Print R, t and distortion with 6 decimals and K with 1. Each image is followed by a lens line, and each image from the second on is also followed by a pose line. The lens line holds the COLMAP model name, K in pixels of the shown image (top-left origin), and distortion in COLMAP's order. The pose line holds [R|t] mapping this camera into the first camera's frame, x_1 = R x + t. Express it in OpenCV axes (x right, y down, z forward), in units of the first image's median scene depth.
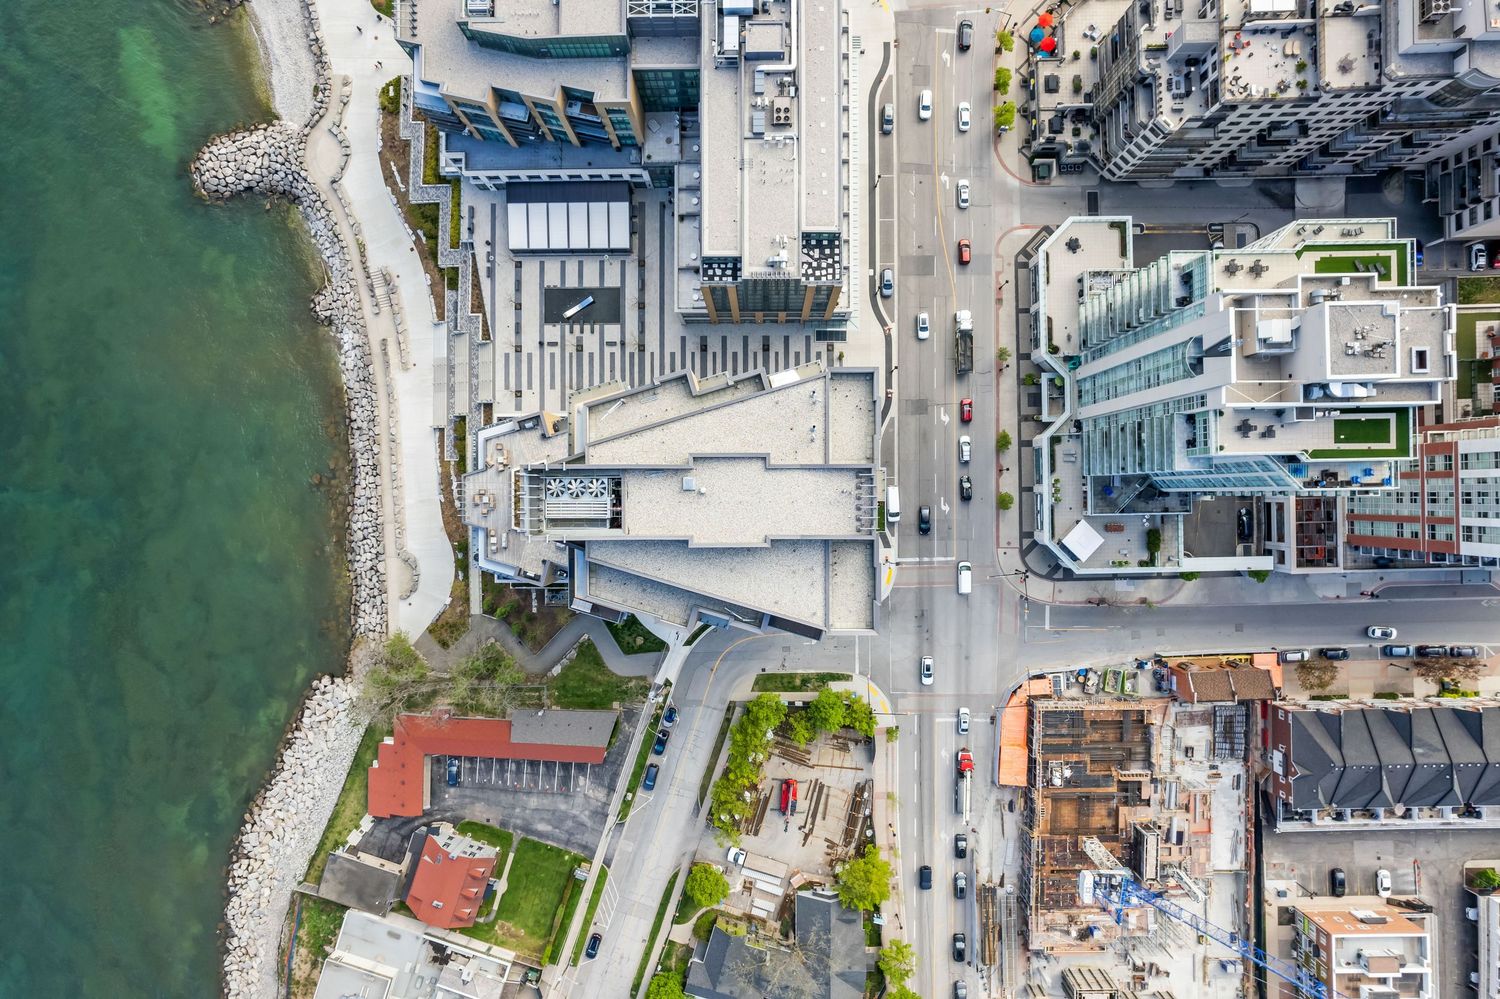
lens RADIAL K [[968.8, 0, 756.4], [0, 968.8, 500.9], [0, 0, 1]] dist [0.002224, 0.001243]
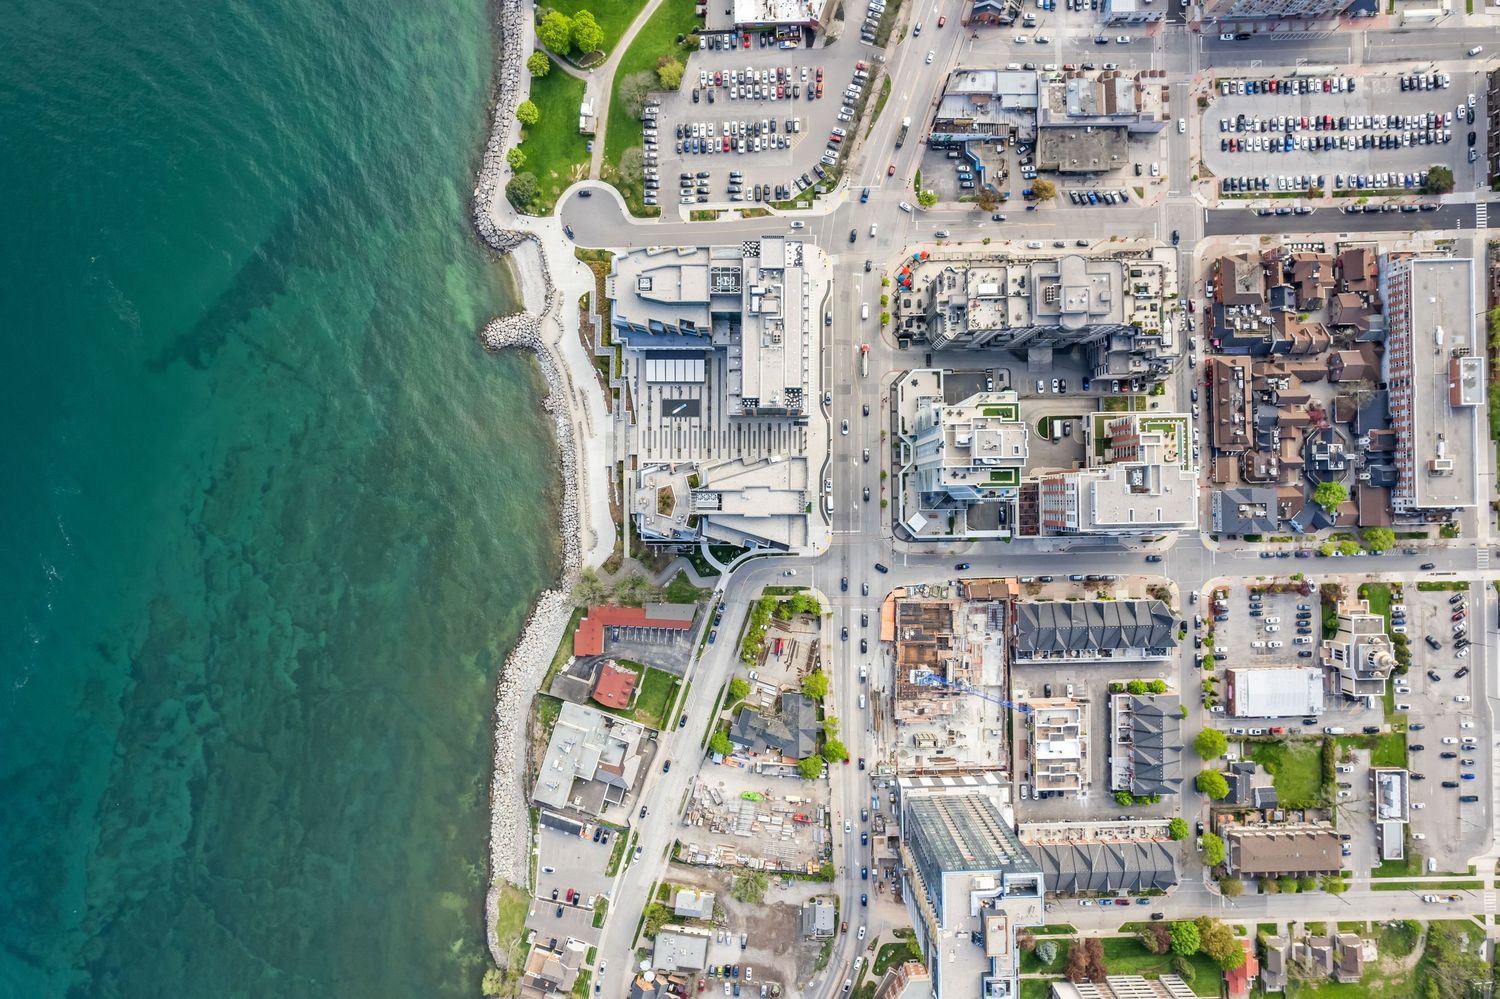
lens RADIAL K [[968.8, 0, 756.4], [0, 968.8, 500.9], [0, 0, 1]] dist [0.002224, 0.001243]
pose [[0.999985, 0.005080, -0.001821, -0.013580], [-0.005093, 0.999964, -0.006779, 0.009916], [0.001786, 0.006788, 0.999975, -1.066818]]
